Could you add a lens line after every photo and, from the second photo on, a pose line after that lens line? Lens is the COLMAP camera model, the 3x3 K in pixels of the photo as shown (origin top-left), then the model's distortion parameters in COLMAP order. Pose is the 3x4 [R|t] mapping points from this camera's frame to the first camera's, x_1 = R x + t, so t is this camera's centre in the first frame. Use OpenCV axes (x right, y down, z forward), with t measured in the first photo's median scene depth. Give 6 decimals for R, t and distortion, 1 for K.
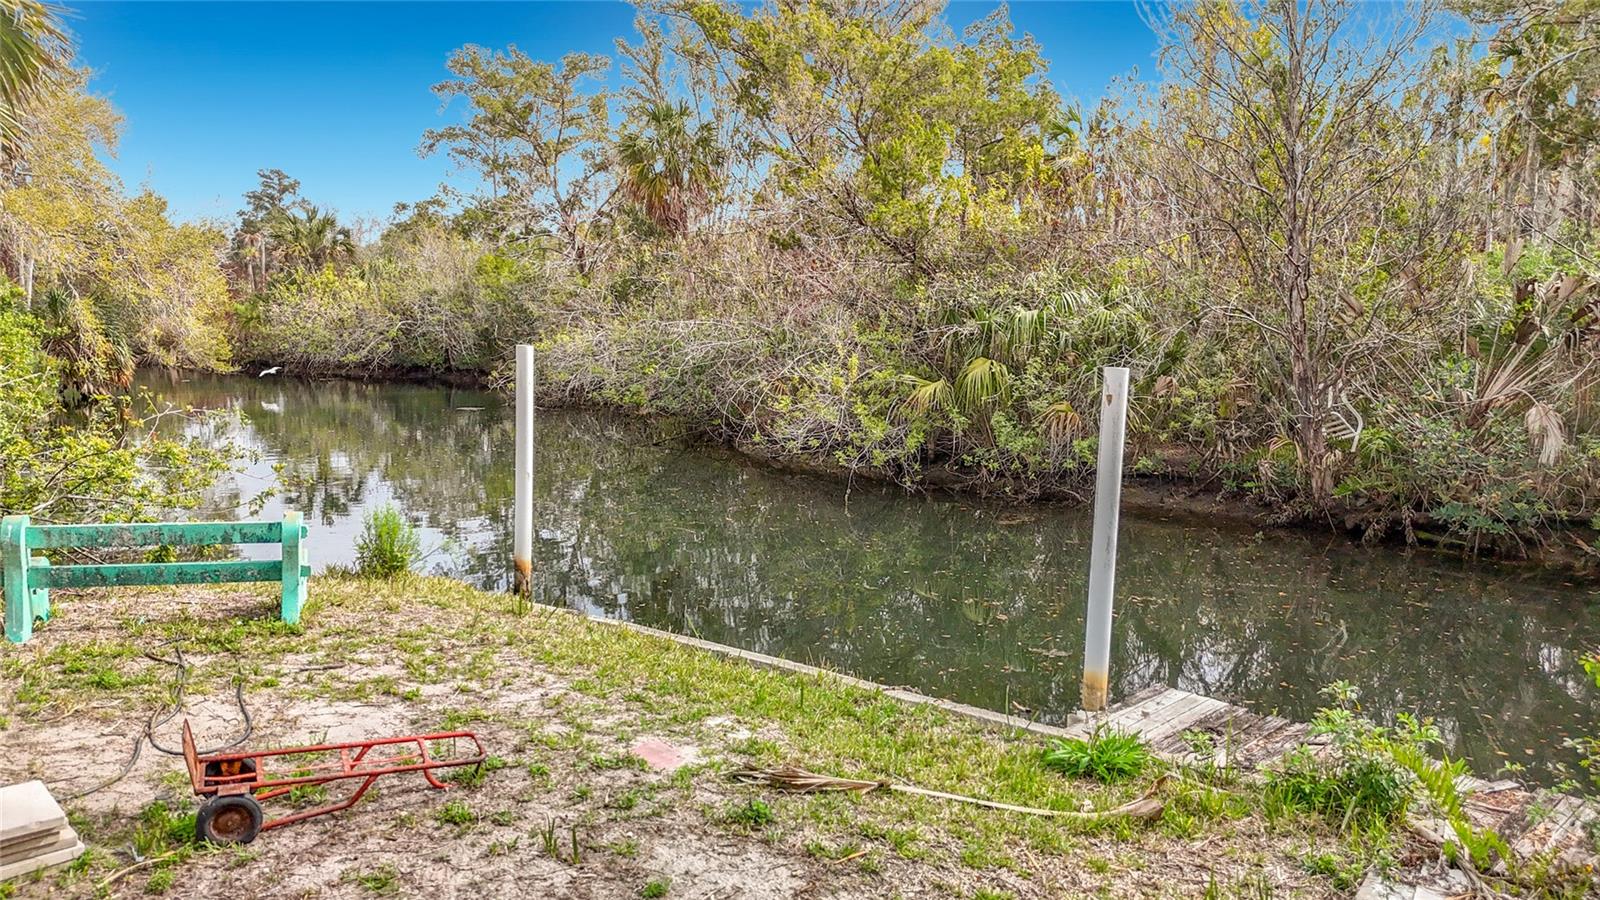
lens RADIAL K [[1099.7, 0, 799.5], [0, 1099.7, 450.7], [0, 0, 1]] dist [-0.008615, -0.006309]
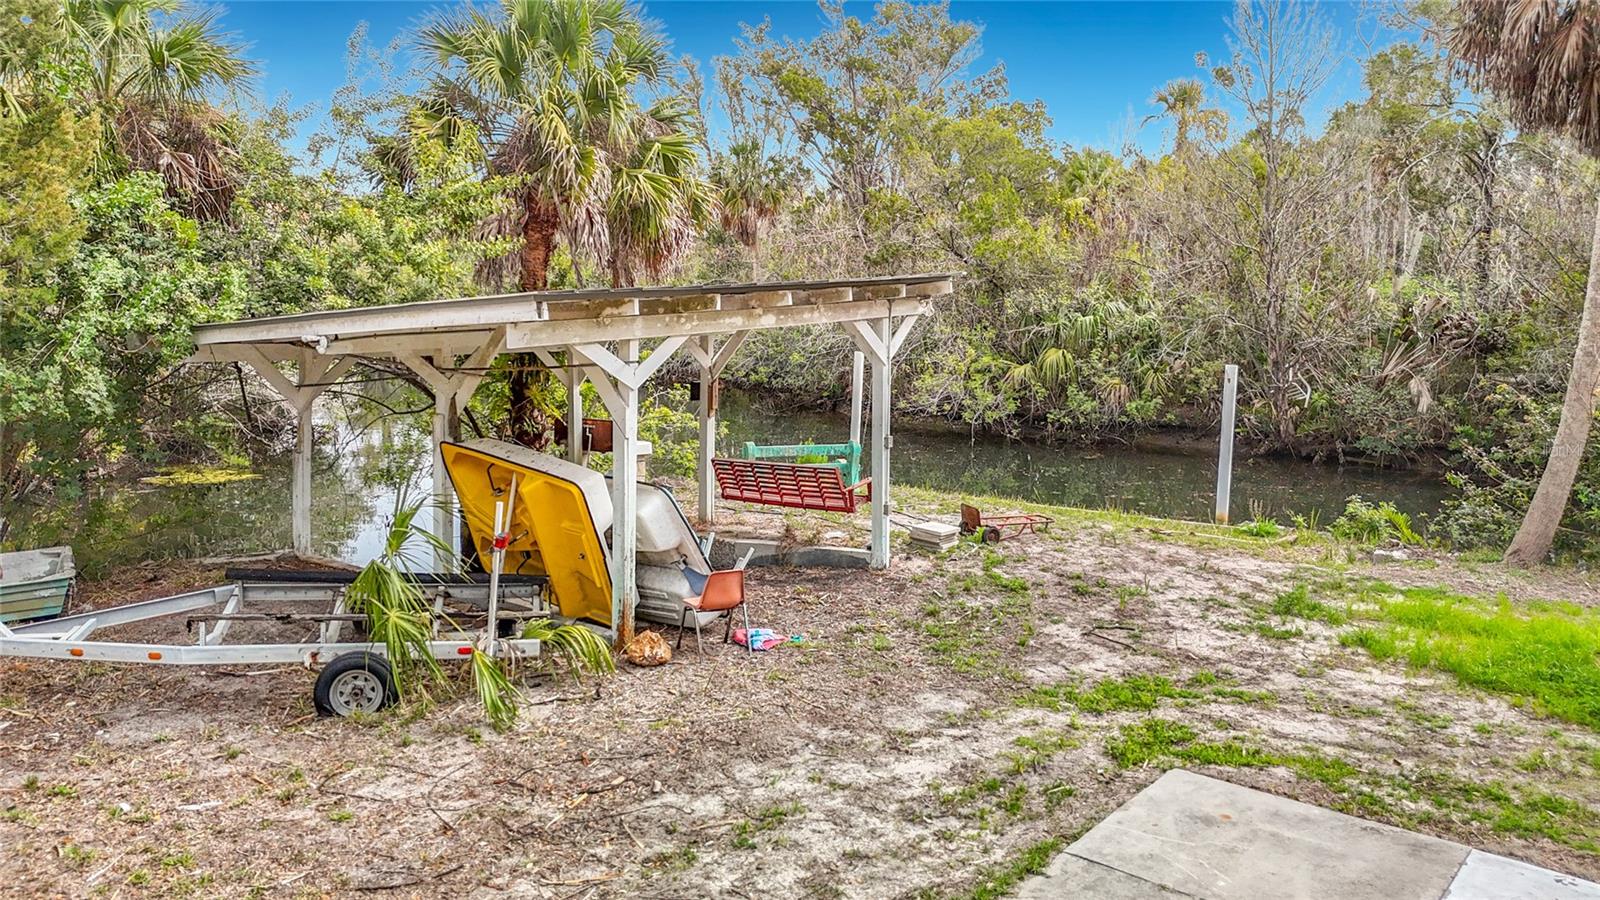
lens RADIAL K [[1099.7, 0, 802.3], [0, 1099.7, 408.8], [0, 0, 1]] dist [-0.008615, -0.006309]
pose [[0.995188, -0.012315, 0.097207, -0.377284], [0.013713, 0.999812, -0.013730, 0.014373], [-0.097019, 0.014997, 0.995170, -0.516081]]
